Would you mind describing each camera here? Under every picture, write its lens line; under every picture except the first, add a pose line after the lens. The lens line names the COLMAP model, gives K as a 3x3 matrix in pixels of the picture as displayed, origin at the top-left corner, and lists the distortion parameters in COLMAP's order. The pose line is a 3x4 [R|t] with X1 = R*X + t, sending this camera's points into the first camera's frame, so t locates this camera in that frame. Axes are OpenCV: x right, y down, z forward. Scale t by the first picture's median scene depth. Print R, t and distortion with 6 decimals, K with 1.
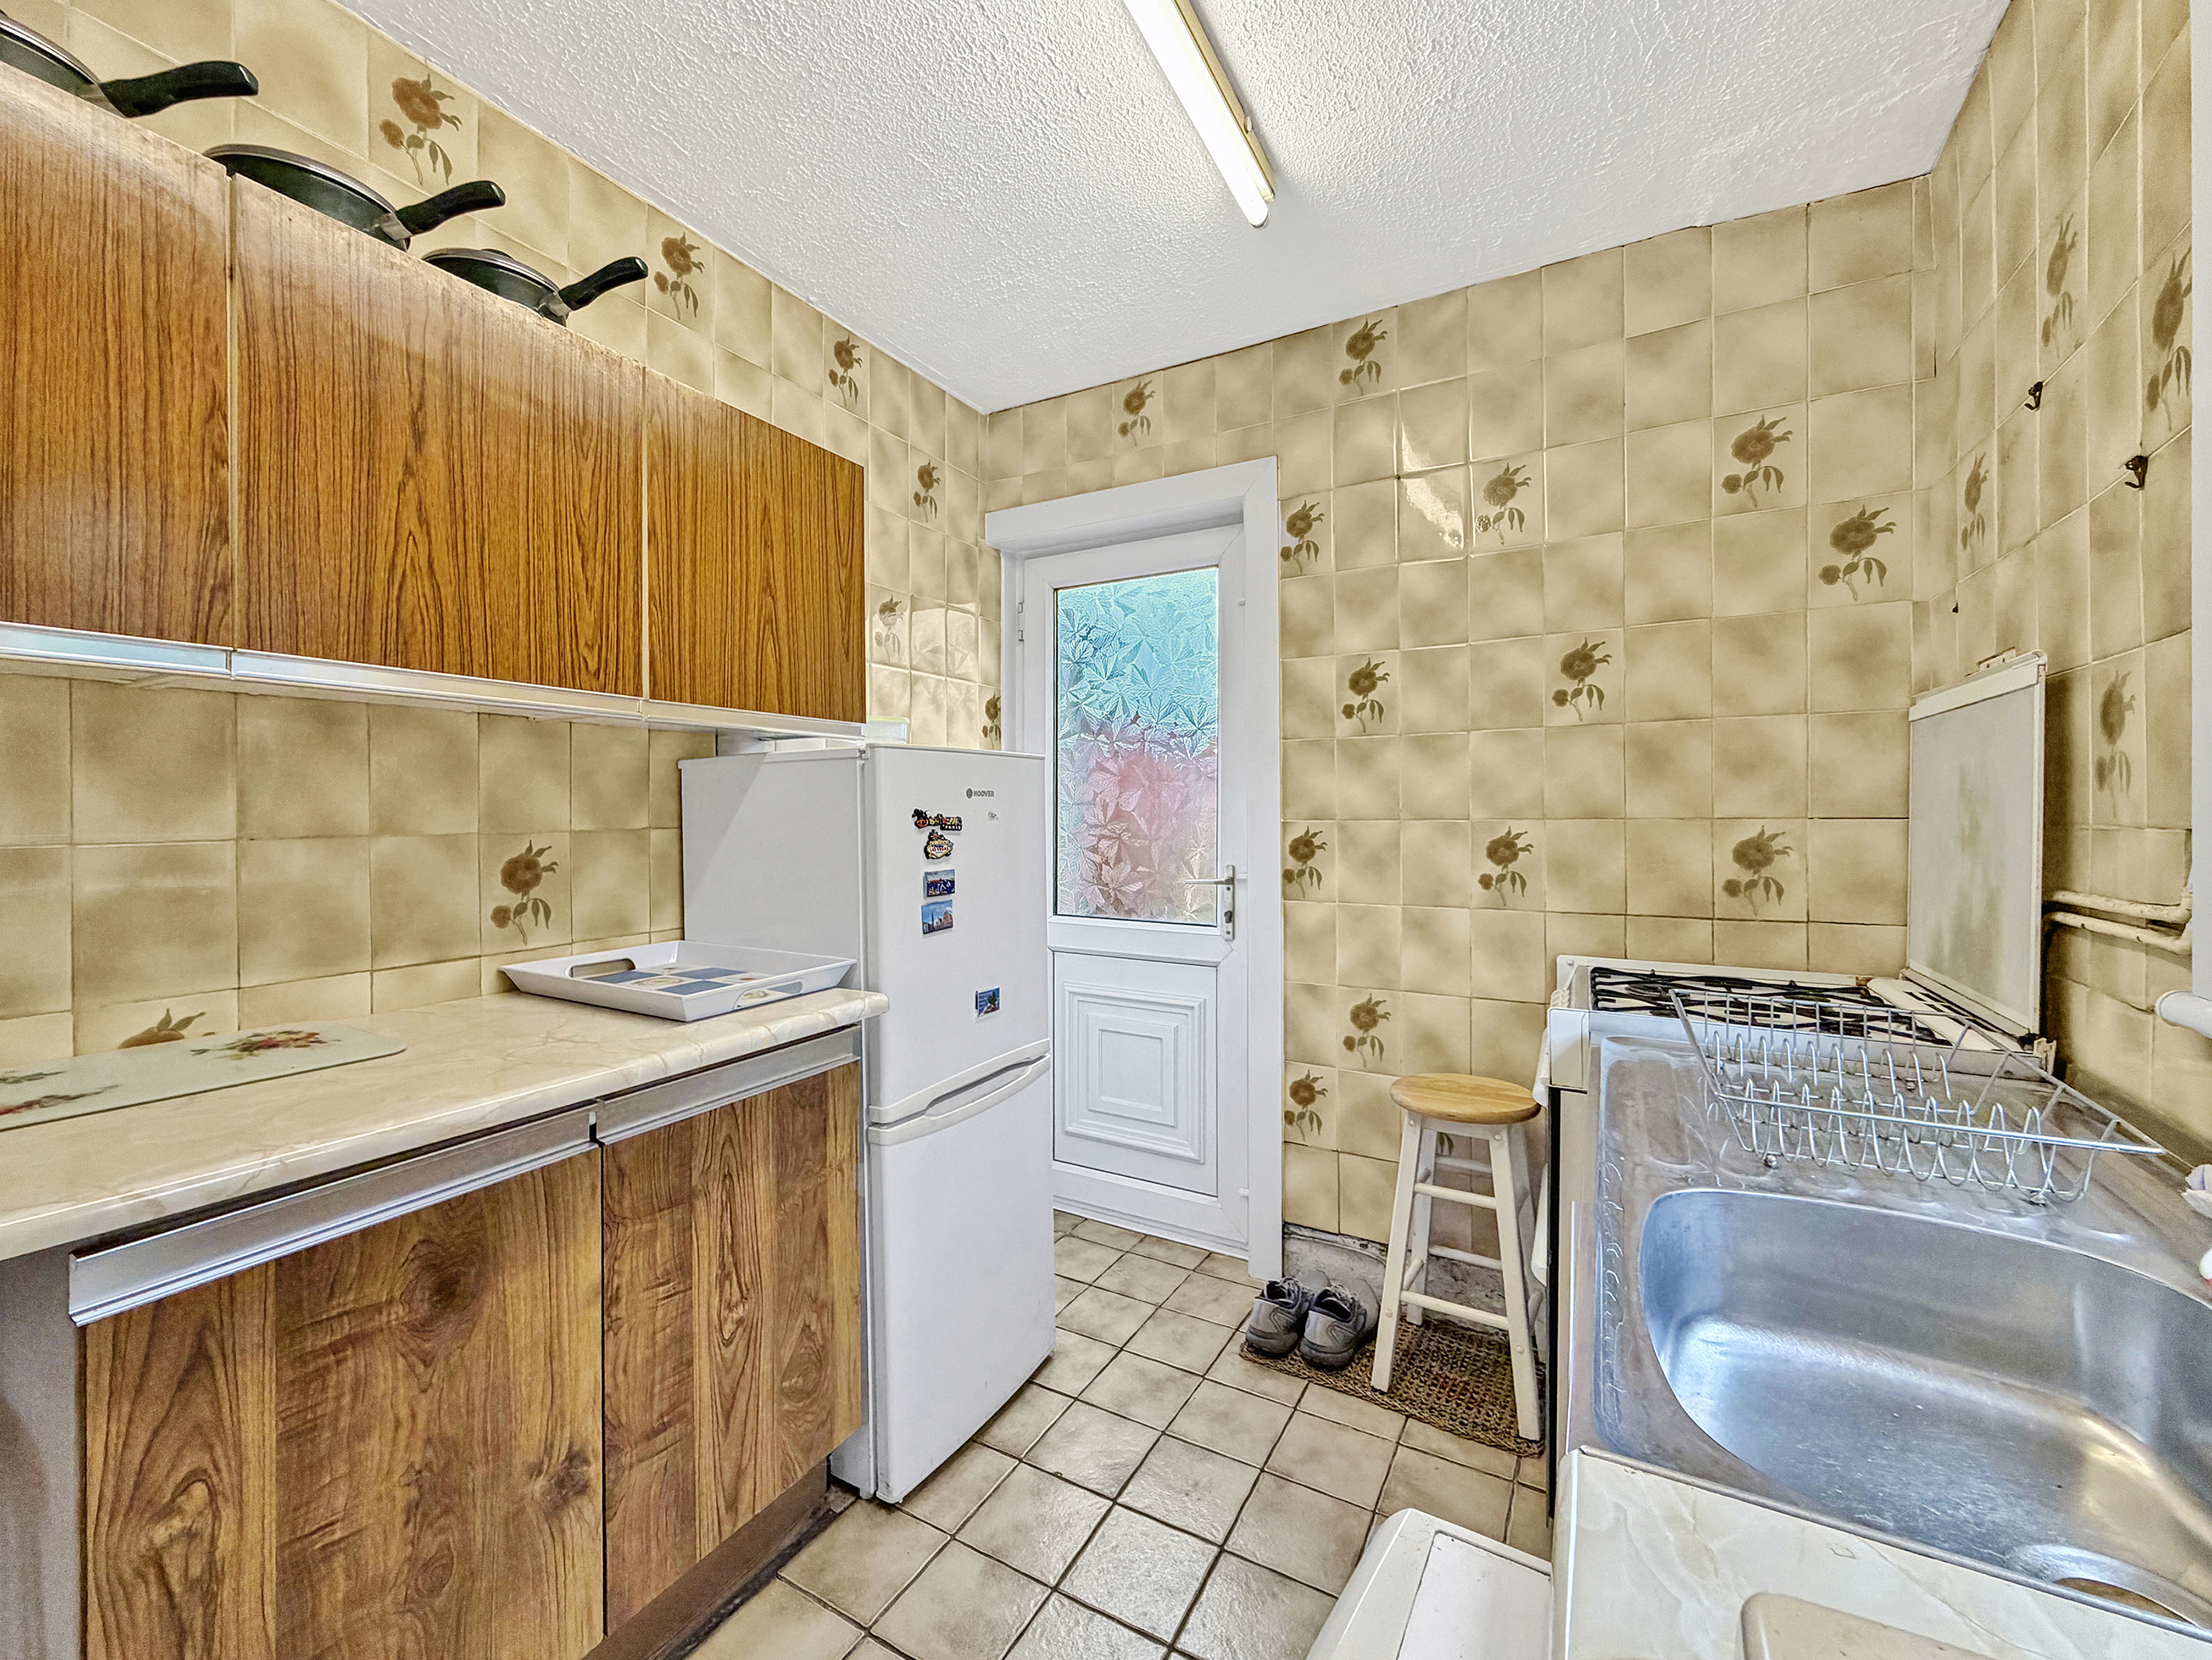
lens RADIAL K [[894.8, 0, 1107.5], [0, 894.8, 799.7], [0, 0, 1]] dist [-0.000446, -0.000408]
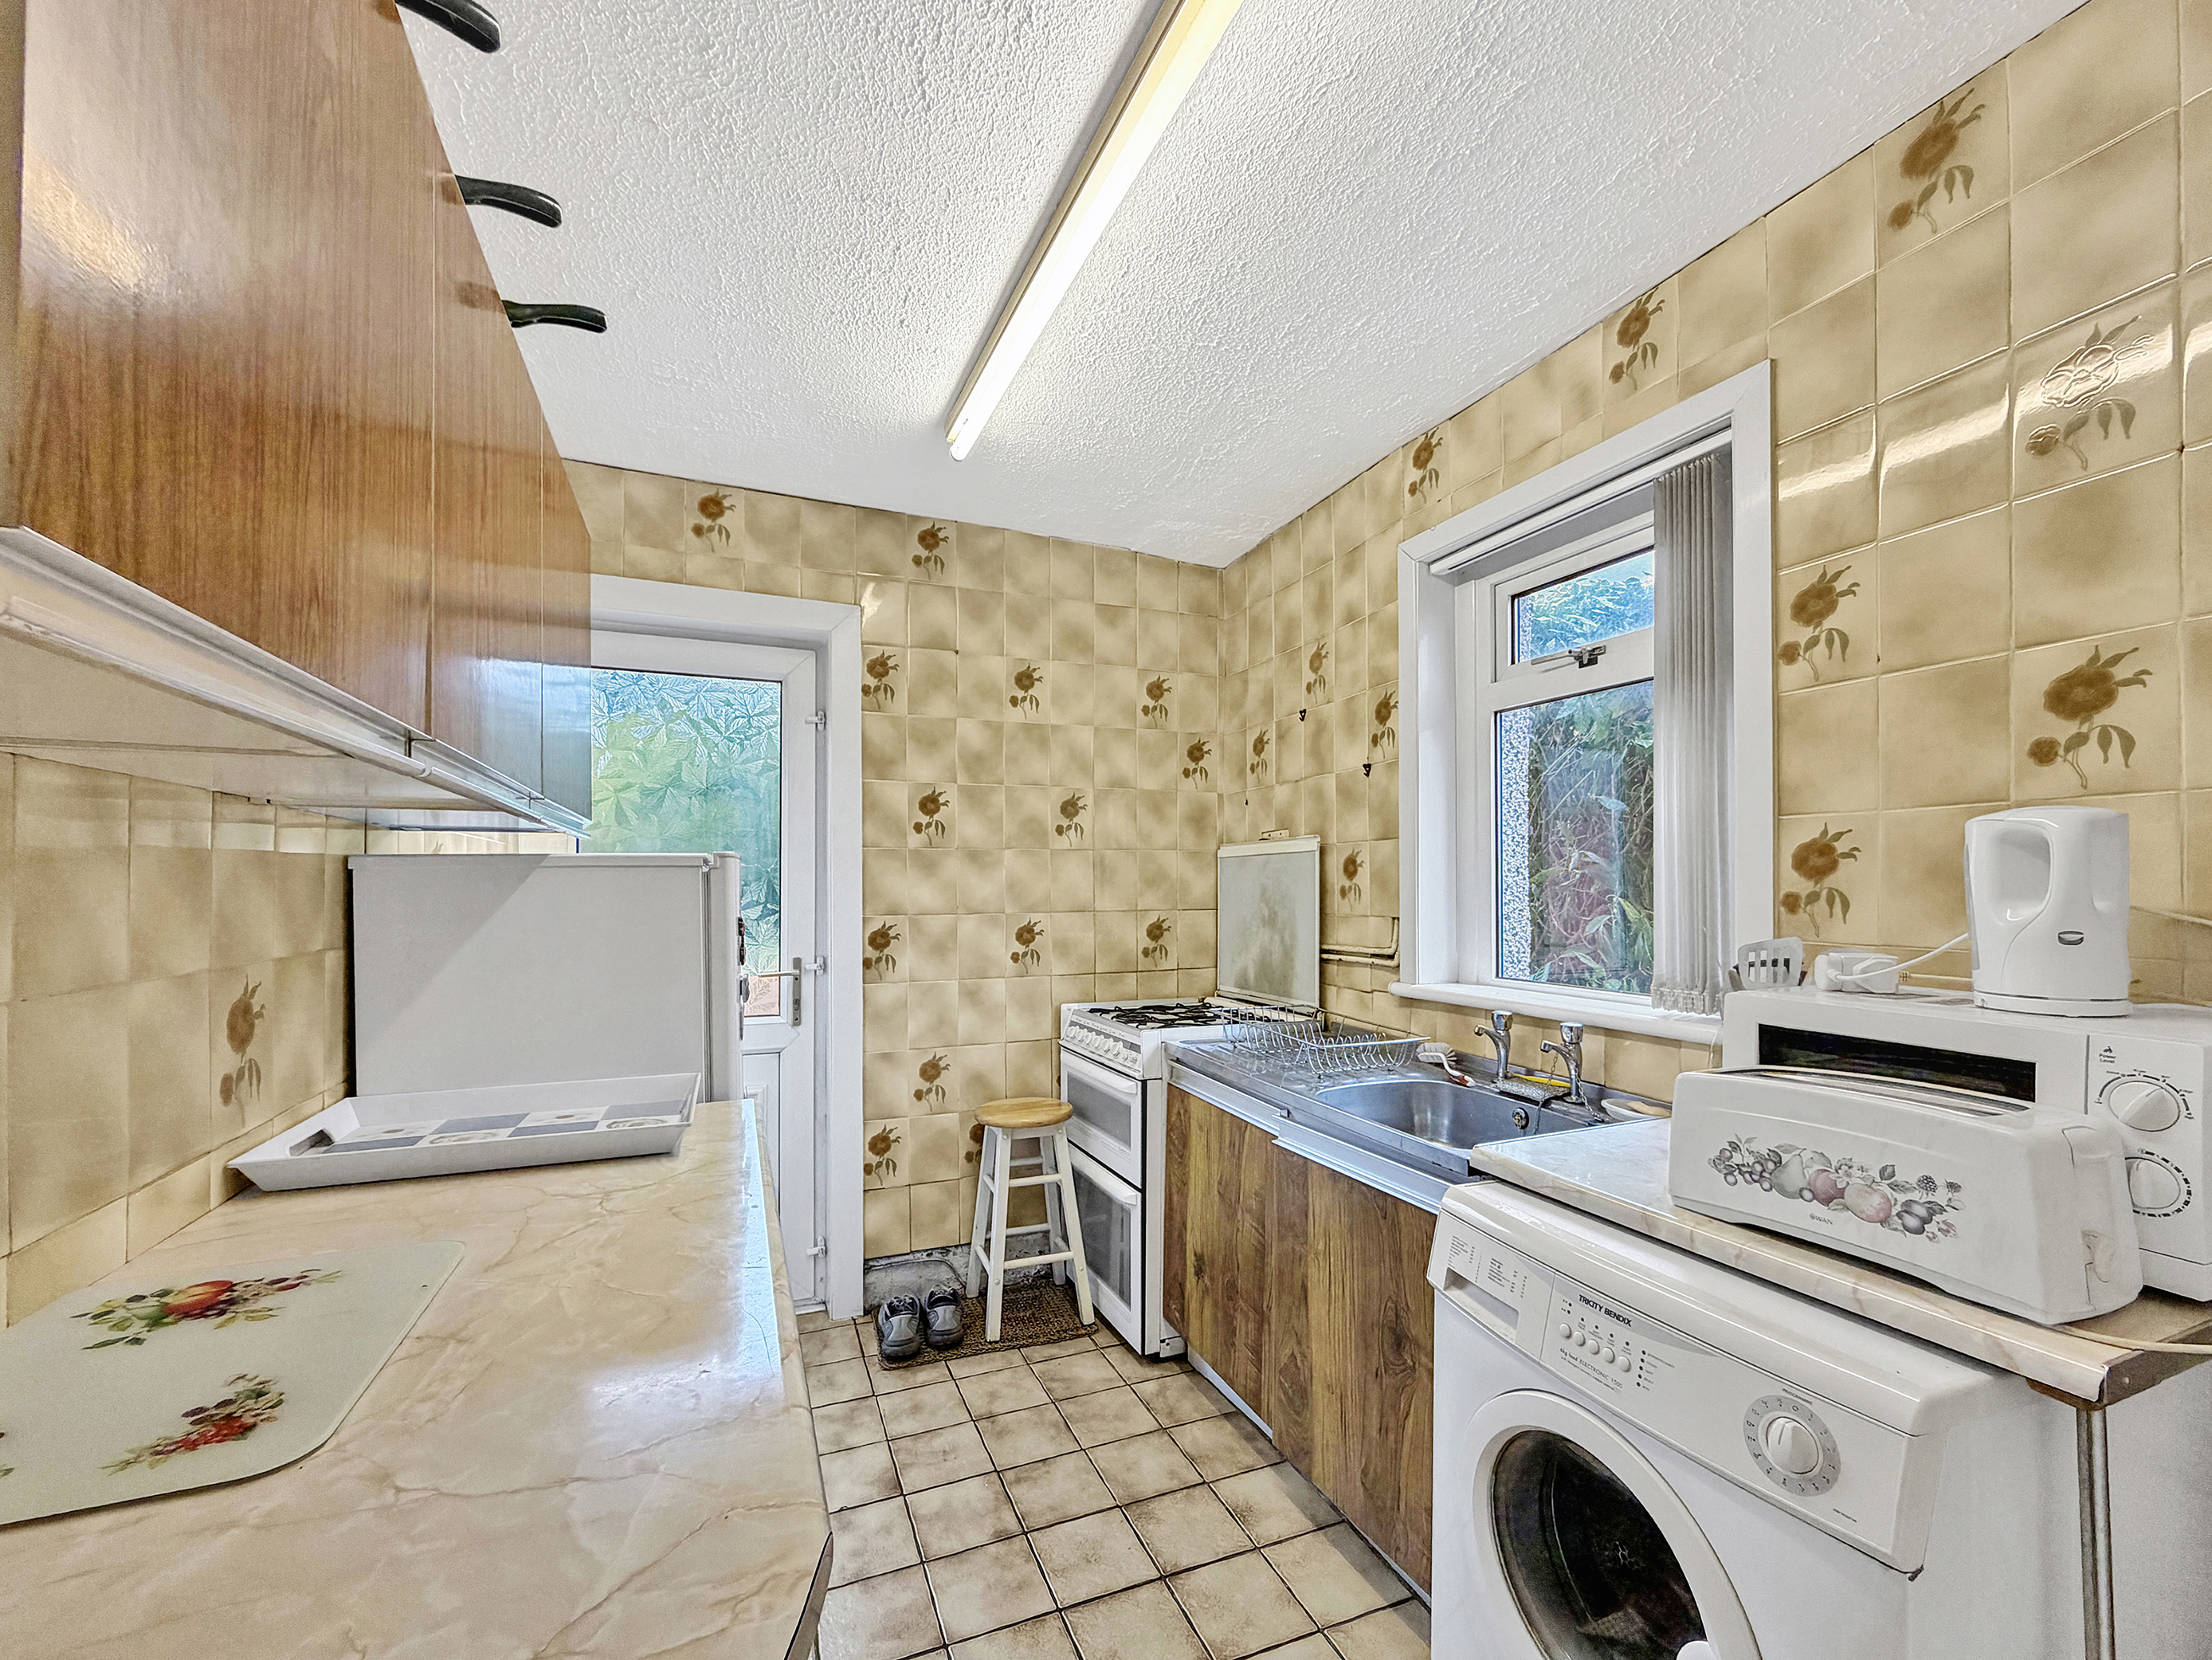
lens RADIAL K [[884.0, 0, 1093.8], [0, 884.0, 858.2], [0, 0, 1]] dist [-0.000478, -0.000209]
pose [[0.621699, 0.029092, 0.782716, -0.628716], [-0.009757, 0.999520, -0.029401, -0.026003], [-0.783195, 0.010642, 0.621685, 0.048344]]
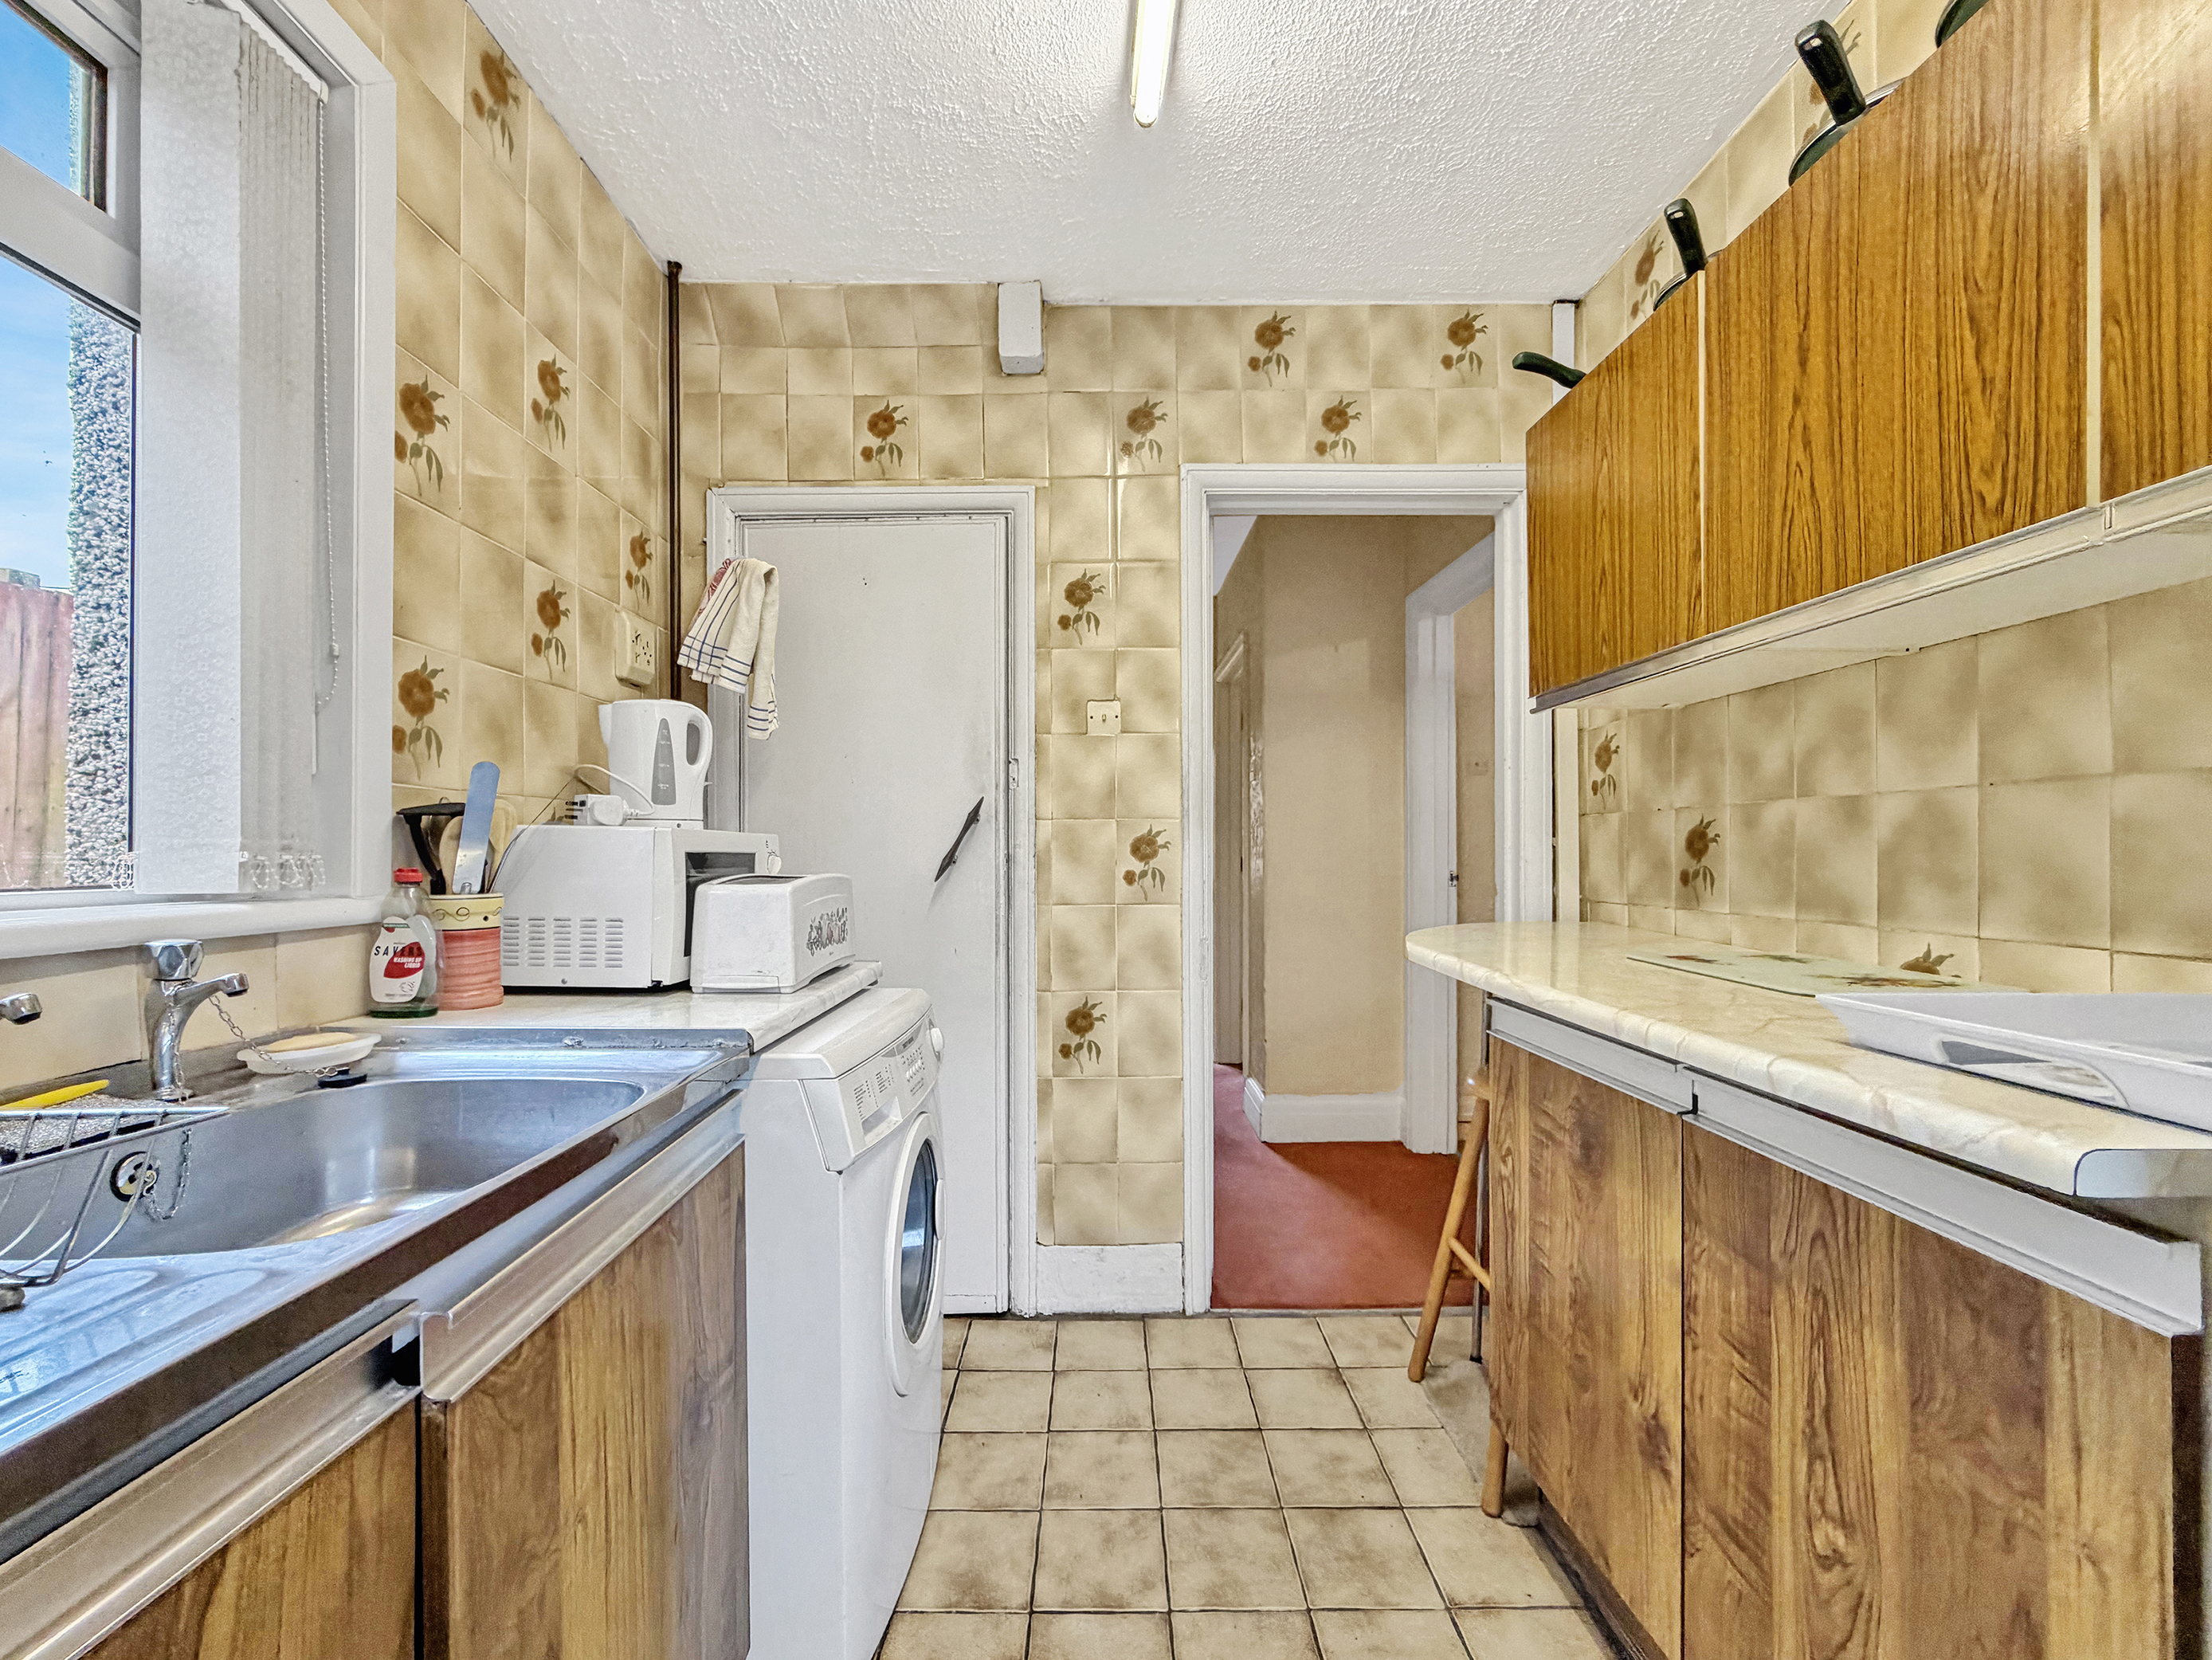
lens RADIAL K [[884.0, 0, 1093.8], [0, 884.0, 858.2], [0, 0, 1]] dist [-0.000478, -0.000209]
pose [[-0.873273, 0.003800, -0.487216, 0.215277], [0.005598, 0.999982, -0.002235, 0.076502], [0.487199, -0.004680, -0.873278, 0.871279]]
